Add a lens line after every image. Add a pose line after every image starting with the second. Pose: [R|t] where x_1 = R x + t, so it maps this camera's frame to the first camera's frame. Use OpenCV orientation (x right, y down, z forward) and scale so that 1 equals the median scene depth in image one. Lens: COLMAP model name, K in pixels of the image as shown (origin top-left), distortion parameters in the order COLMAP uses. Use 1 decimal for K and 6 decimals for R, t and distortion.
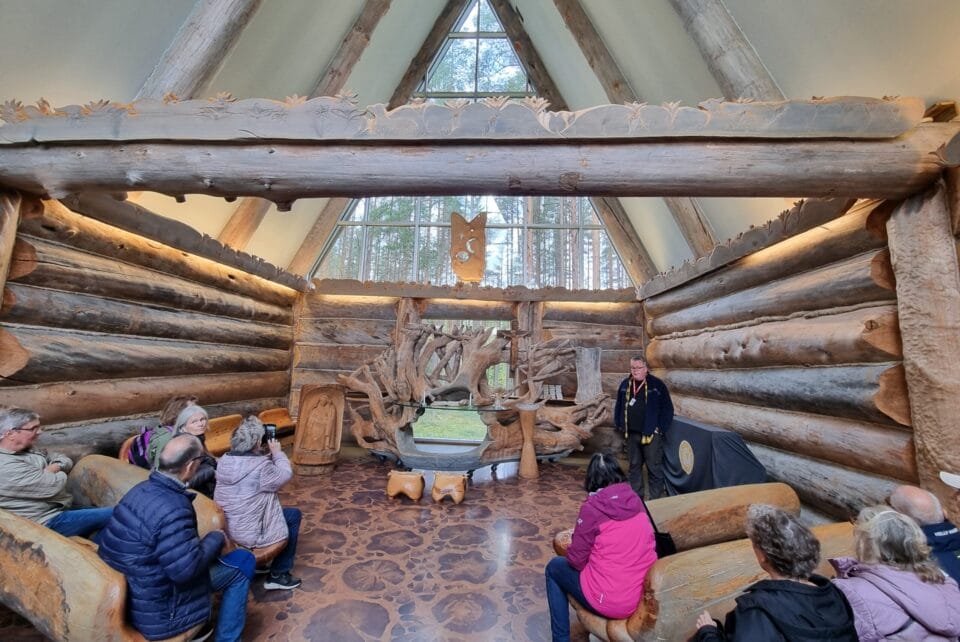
lens RADIAL K [[423.4, 0, 470.9], [0, 423.4, 285.7], [0, 0, 1]] dist [-0.011031, 0.000795]
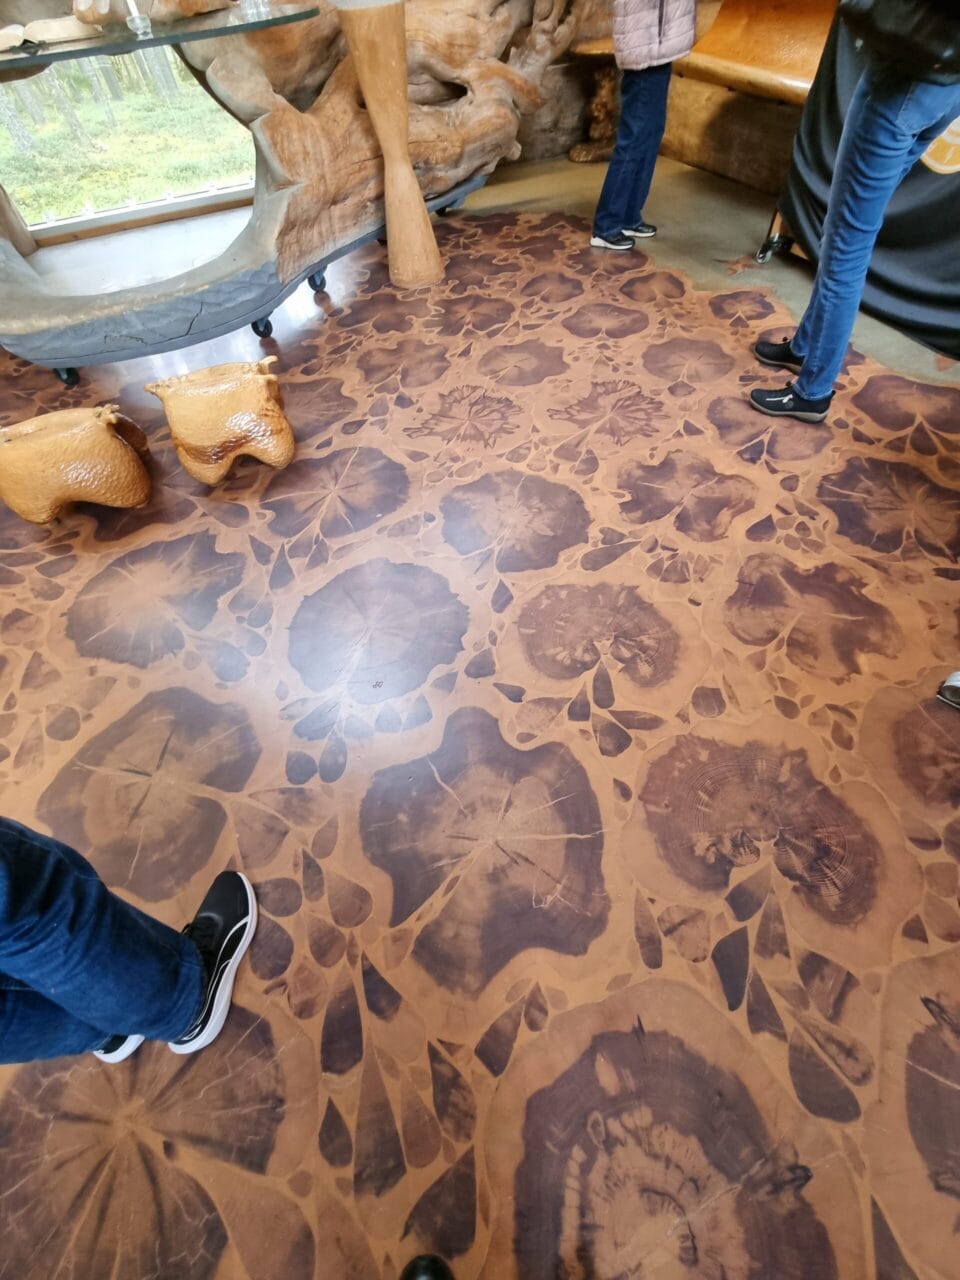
lens RADIAL K [[523.5, 0, 487.5], [0, 523.5, 650.7], [0, 0, 1]] dist [0.002543, -0.003487]
pose [[0.905276, -0.391762, 0.164311, -0.008168], [0.024964, 0.435162, 0.900006, 0.162876], [-0.424090, -0.810652, 0.403721, 0.472360]]
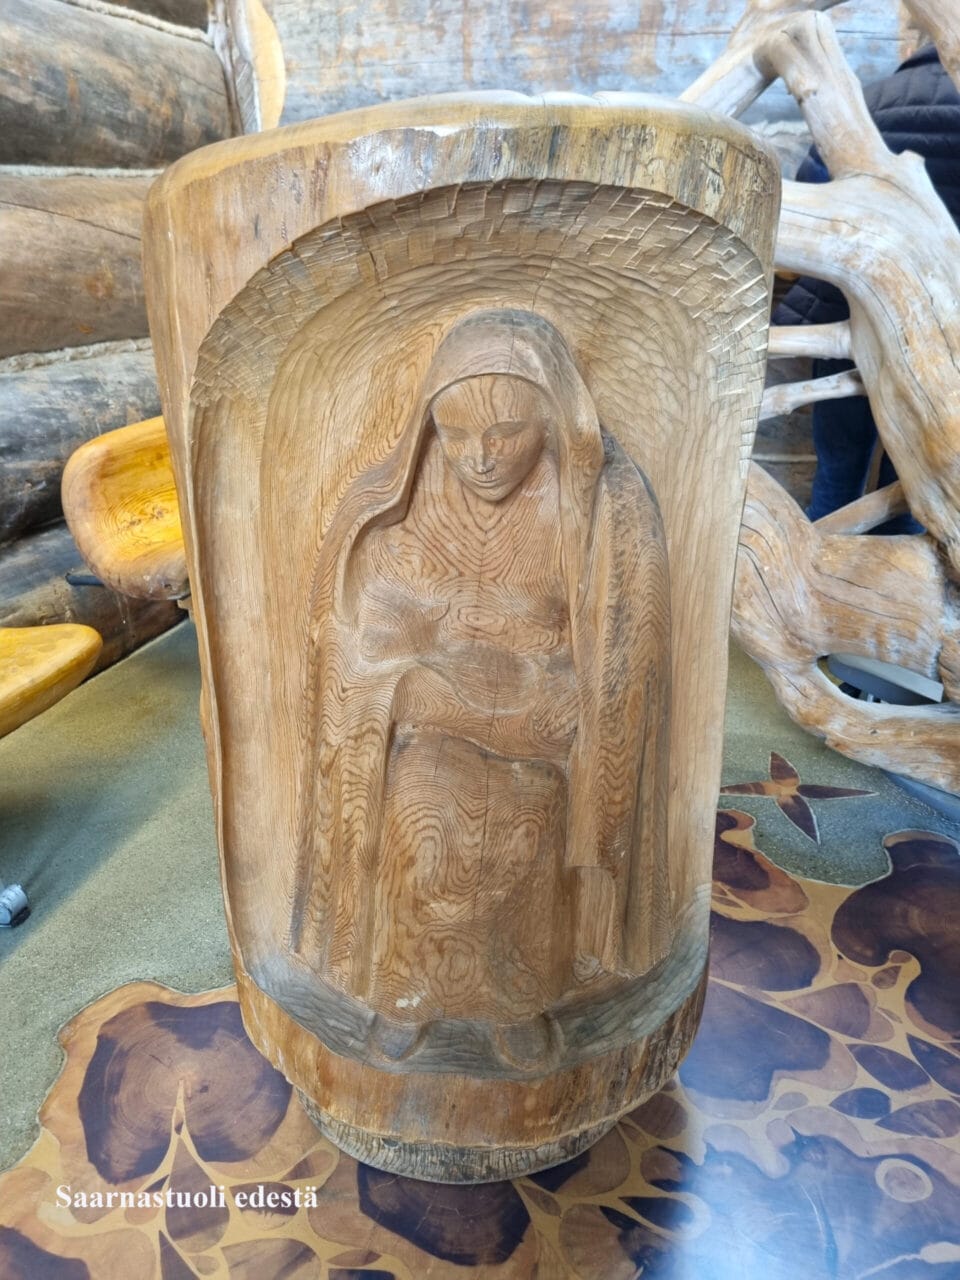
lens RADIAL K [[963.3, 0, 476.8], [0, 963.3, 630.9], [0, 0, 1]] dist [0.061867, -0.036864]
pose [[0.955261, 0.052570, -0.291053, -0.266409], [0.118465, 0.833680, 0.539392, 0.190402], [0.271001, -0.549740, 0.790154, 0.753019]]
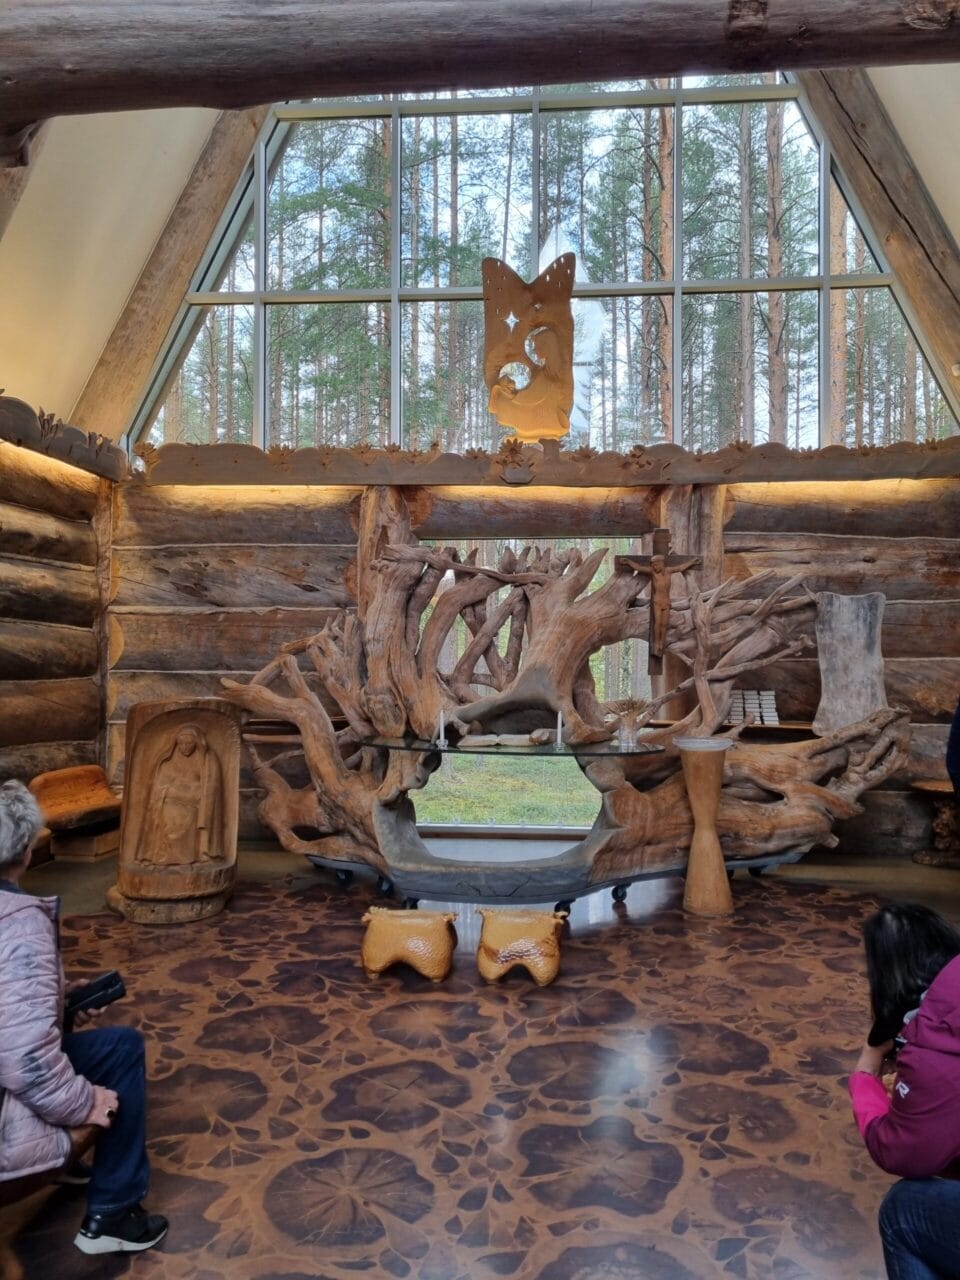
lens RADIAL K [[963.3, 0, 494.0], [0, 963.3, 629.0], [0, 0, 1]] dist [0.061867, -0.036864]
pose [[0.999266, -0.029879, -0.023991, -0.032408], [0.033106, 0.988455, 0.147856, 0.037480], [0.019296, -0.148542, 0.988718, 0.109329]]
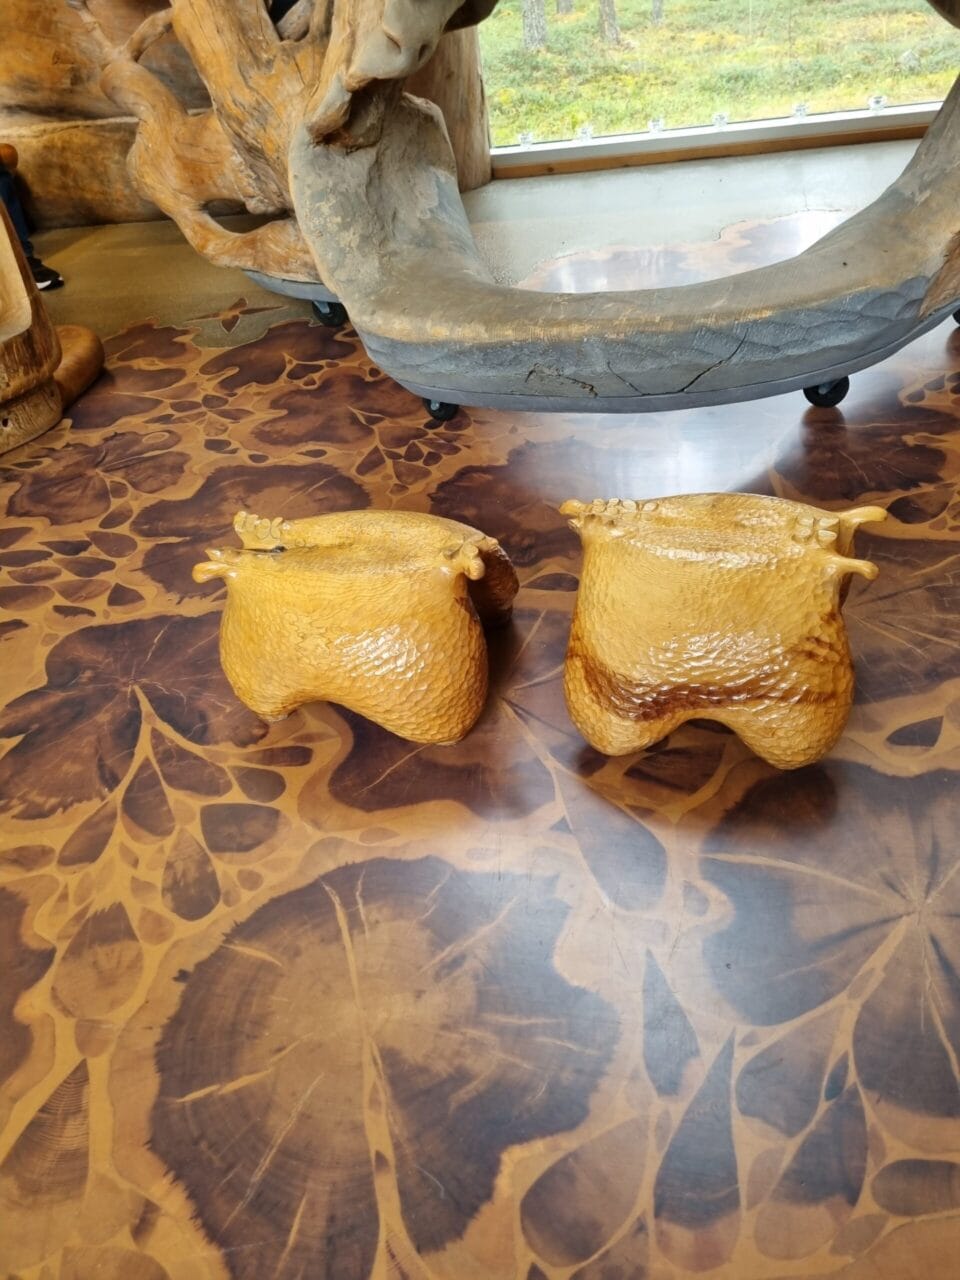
lens RADIAL K [[963.3, 0, 482.7], [0, 963.3, 636.6], [0, 0, 1]] dist [0.061867, -0.036864]
pose [[0.969366, -0.019883, -0.244814, -0.033474], [0.195359, 0.666547, 0.719409, 0.197604], [0.148876, -0.745198, 0.650012, 0.591122]]
